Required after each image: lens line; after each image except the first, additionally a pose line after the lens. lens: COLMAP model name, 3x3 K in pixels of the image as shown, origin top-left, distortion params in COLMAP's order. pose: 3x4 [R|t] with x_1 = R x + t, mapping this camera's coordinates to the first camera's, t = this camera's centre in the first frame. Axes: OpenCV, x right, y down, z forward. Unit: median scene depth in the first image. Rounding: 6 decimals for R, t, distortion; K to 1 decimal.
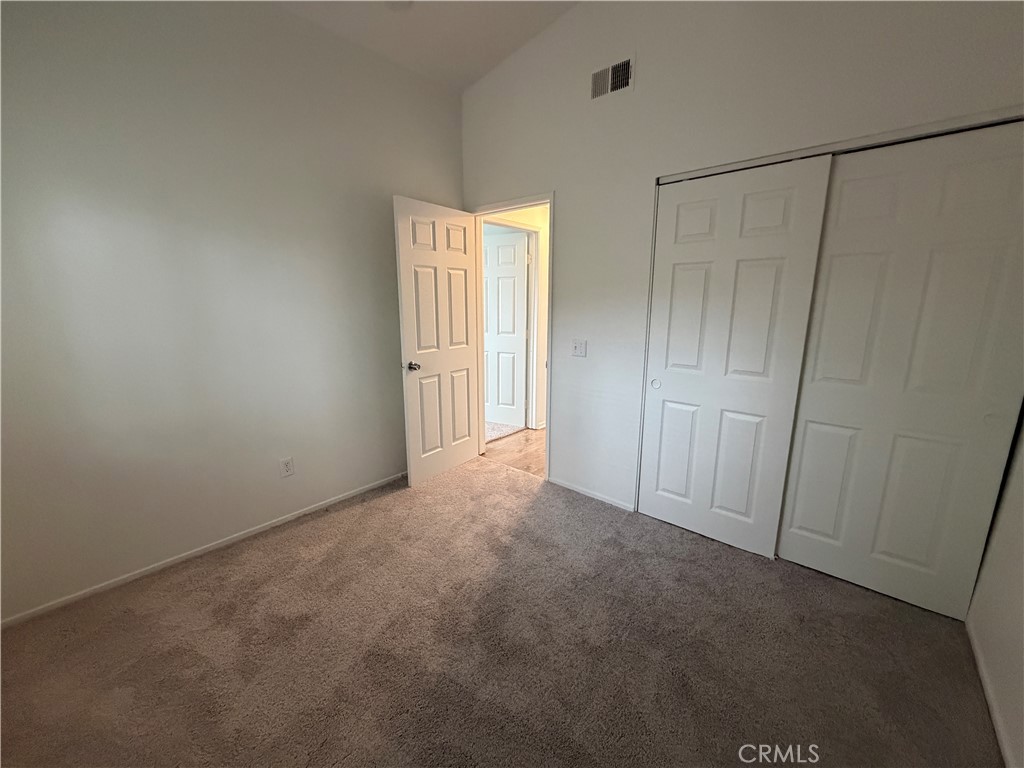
lens RADIAL K [[406.8, 0, 509.5], [0, 406.8, 385.3], [0, 0, 1]] dist [-0.001920, -0.000794]
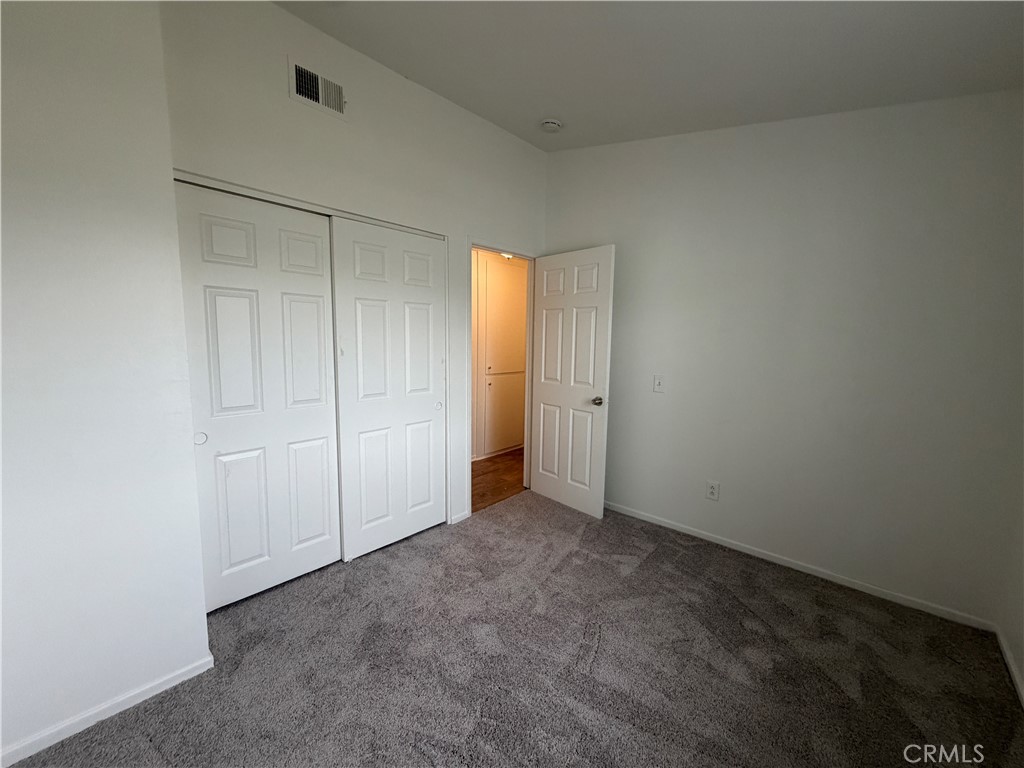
lens RADIAL K [[406.8, 0, 509.5], [0, 406.8, 385.3], [0, 0, 1]] dist [-0.001920, -0.000794]
pose [[0.021607, -0.091446, 0.995576, -0.588955], [0.211455, 0.973698, 0.084847, -0.080183], [-0.977149, 0.208686, 0.040376, 0.578534]]
